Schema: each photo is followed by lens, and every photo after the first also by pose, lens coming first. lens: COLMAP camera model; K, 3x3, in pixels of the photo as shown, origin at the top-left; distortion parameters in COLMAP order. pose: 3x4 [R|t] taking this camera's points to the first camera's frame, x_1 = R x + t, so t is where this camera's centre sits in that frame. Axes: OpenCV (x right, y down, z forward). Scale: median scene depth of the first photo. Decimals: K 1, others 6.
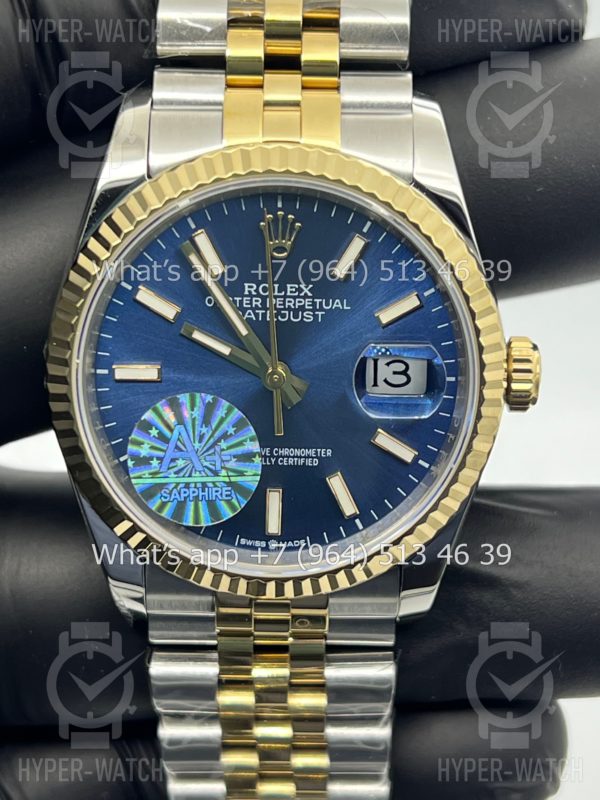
lens RADIAL K [[1797.2, 0, 300.0], [0, 1797.2, 400.0], [0, 0, 1]] dist [0.290583, -0.092360]
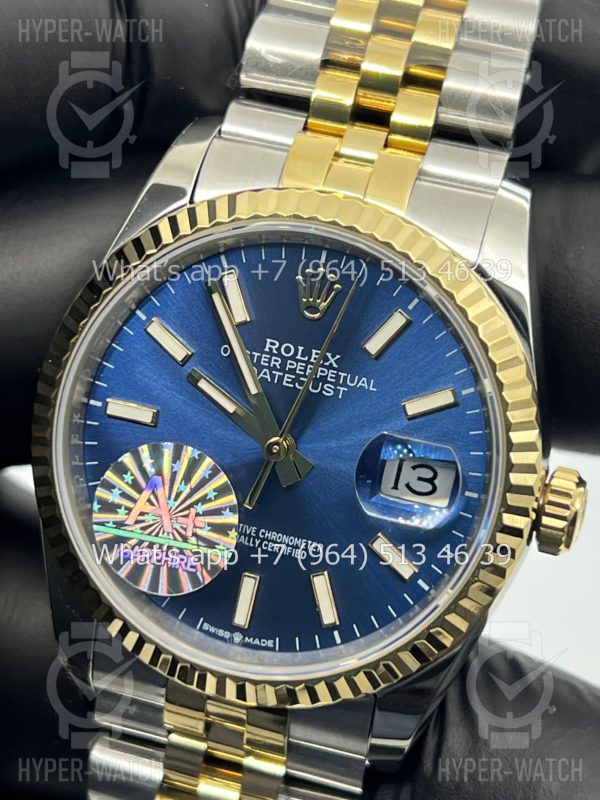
lens RADIAL K [[1797.2, 0, 300.0], [0, 1797.2, 400.0], [0, 0, 1]] dist [0.290583, -0.092360]
pose [[0.962668, 0.206850, -0.174593, 0.146134], [-0.224832, 0.970213, -0.090208, 0.041232], [0.150733, 0.126095, 0.980500, 0.130660]]
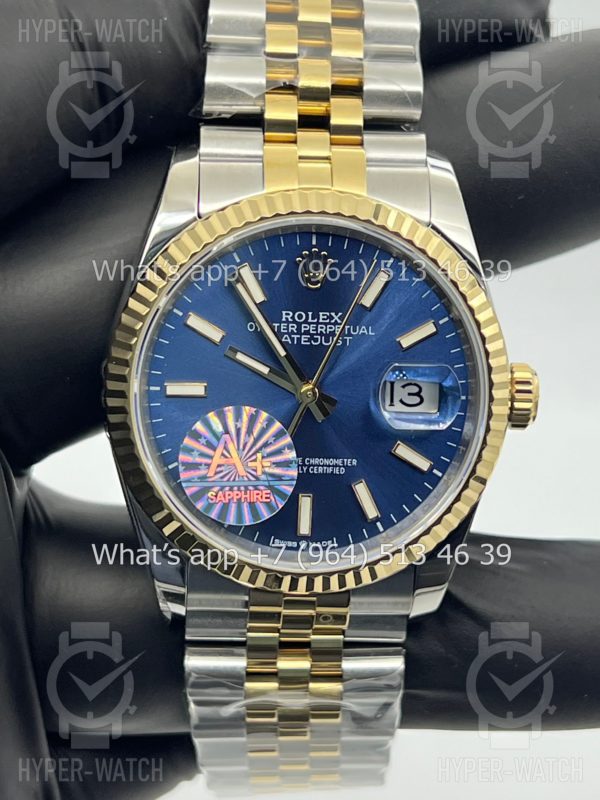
lens RADIAL K [[1797.2, 0, 300.0], [0, 1797.2, 400.0], [0, 0, 1]] dist [0.290583, -0.092360]
pose [[0.997885, 0.007843, 0.064523, -0.091811], [-0.003282, 0.997506, -0.070503, 0.070570], [-0.064915, 0.070142, 0.995423, -0.124878]]
